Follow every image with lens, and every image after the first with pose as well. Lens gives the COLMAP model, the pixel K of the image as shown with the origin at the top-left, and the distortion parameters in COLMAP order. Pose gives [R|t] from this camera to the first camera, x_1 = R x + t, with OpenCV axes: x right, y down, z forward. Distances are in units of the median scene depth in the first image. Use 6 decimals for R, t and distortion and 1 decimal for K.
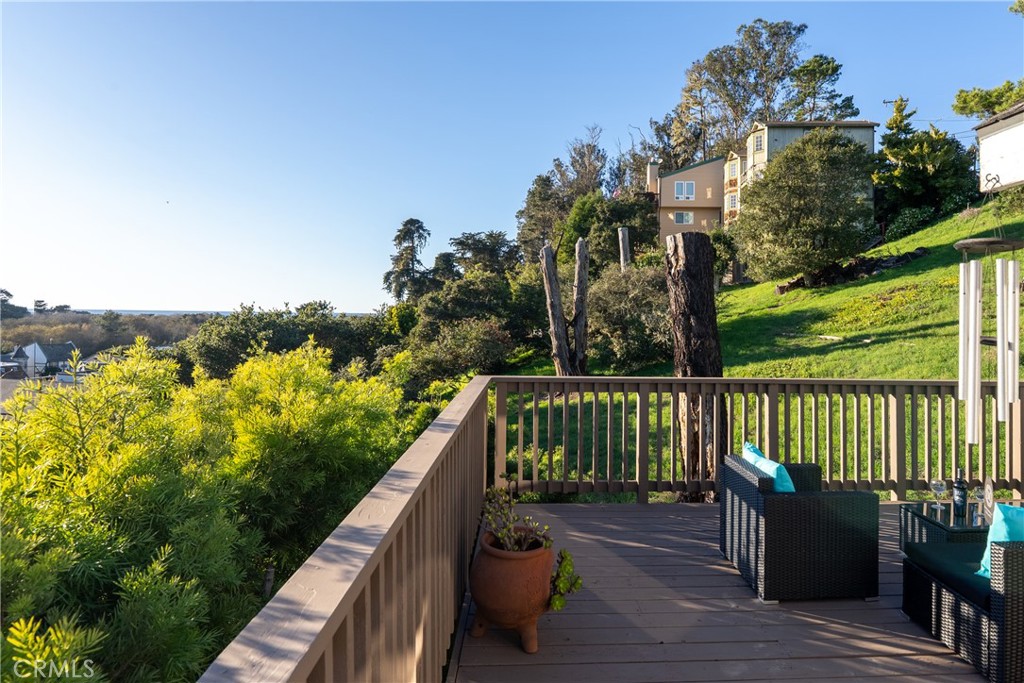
lens RADIAL K [[599.0, 0, 561.3], [0, 599.0, 313.6], [0, 0, 1]] dist [0.011321, -0.000856]
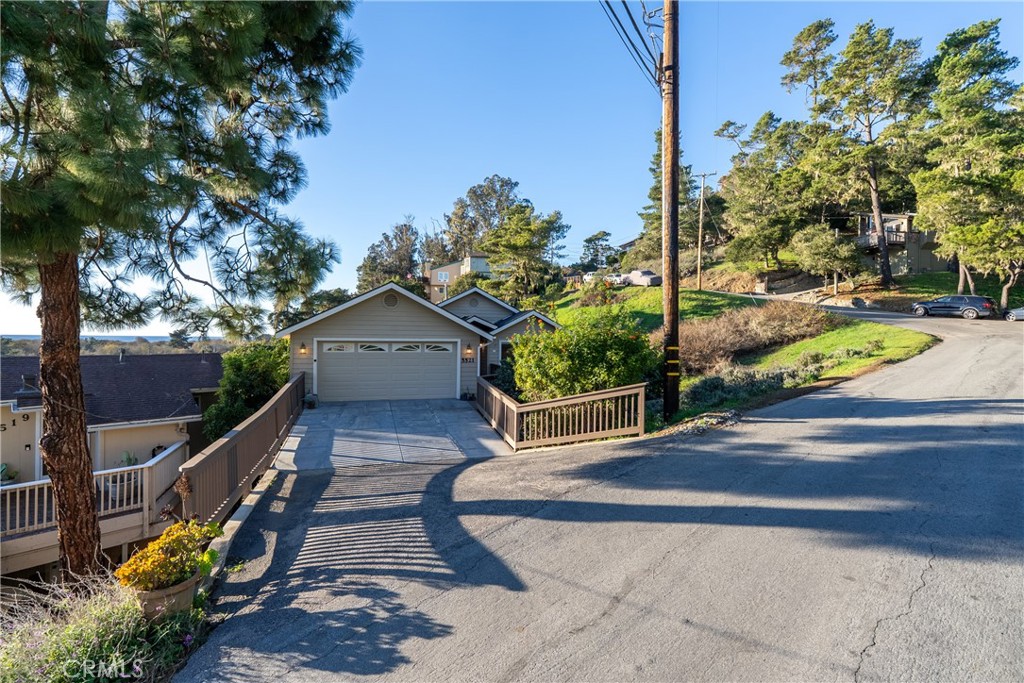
lens RADIAL K [[465.5, 0, 508.9], [0, 465.5, 336.1], [0, 0, 1]] dist [0.000692, 0.000684]
pose [[0.972220, -0.005137, 0.234014, 0.037489], [0.004665, 0.999986, 0.002573, -0.008831], [-0.234024, -0.001410, 0.972230, -0.353802]]
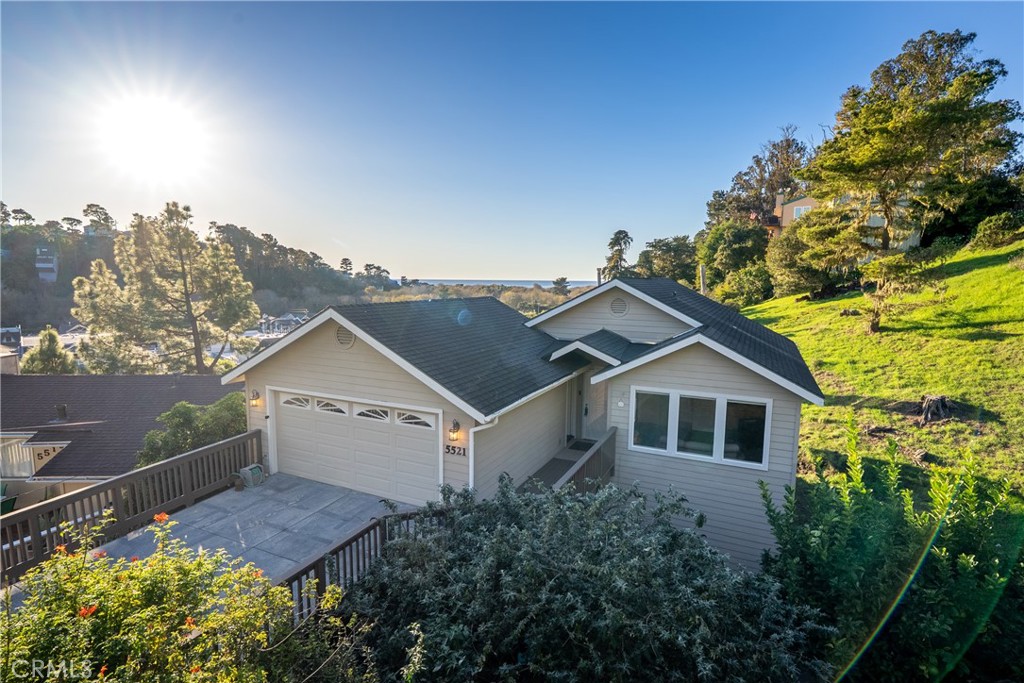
lens RADIAL K [[515.0, 0, 515.1], [0, 515.0, 350.2], [0, 0, 1]] dist [0.000615, -0.000878]
pose [[0.880730, 0.056850, -0.470194, 0.131379], [0.006268, 0.991284, 0.131594, -0.035625], [0.473576, -0.118846, 0.872698, -0.250325]]
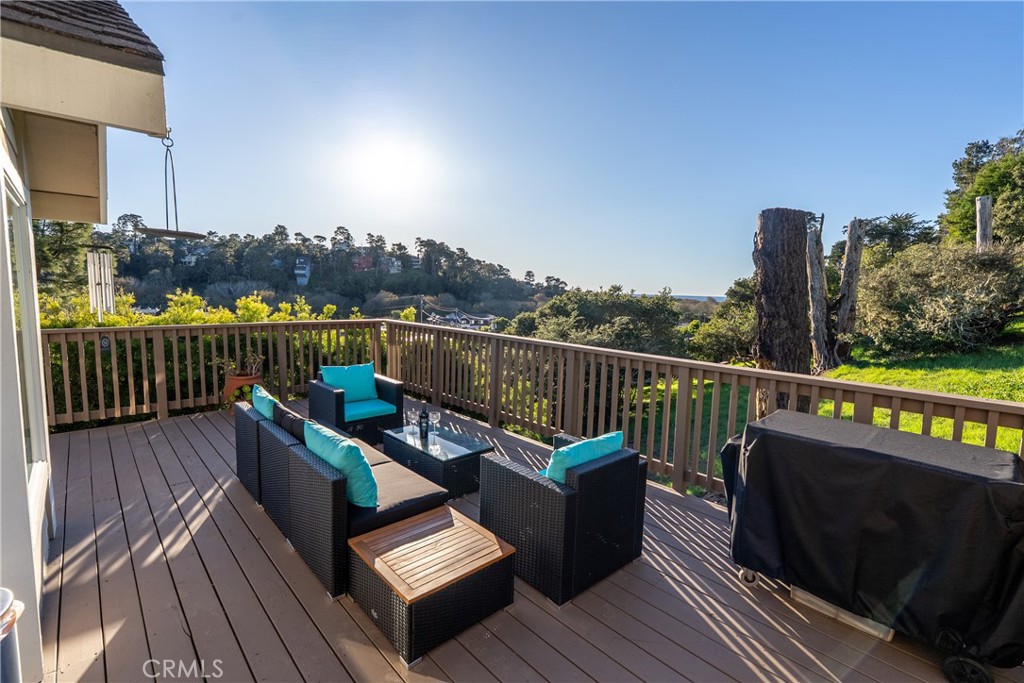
lens RADIAL K [[465.5, 0, 510.7], [0, 465.5, 342.1], [0, 0, 1]] dist [0.000692, 0.000684]
pose [[0.648934, 0.087143, -0.755838, 0.068968], [-0.014965, 0.994689, 0.101833, 0.001127], [0.760697, -0.054772, 0.646792, 0.023008]]
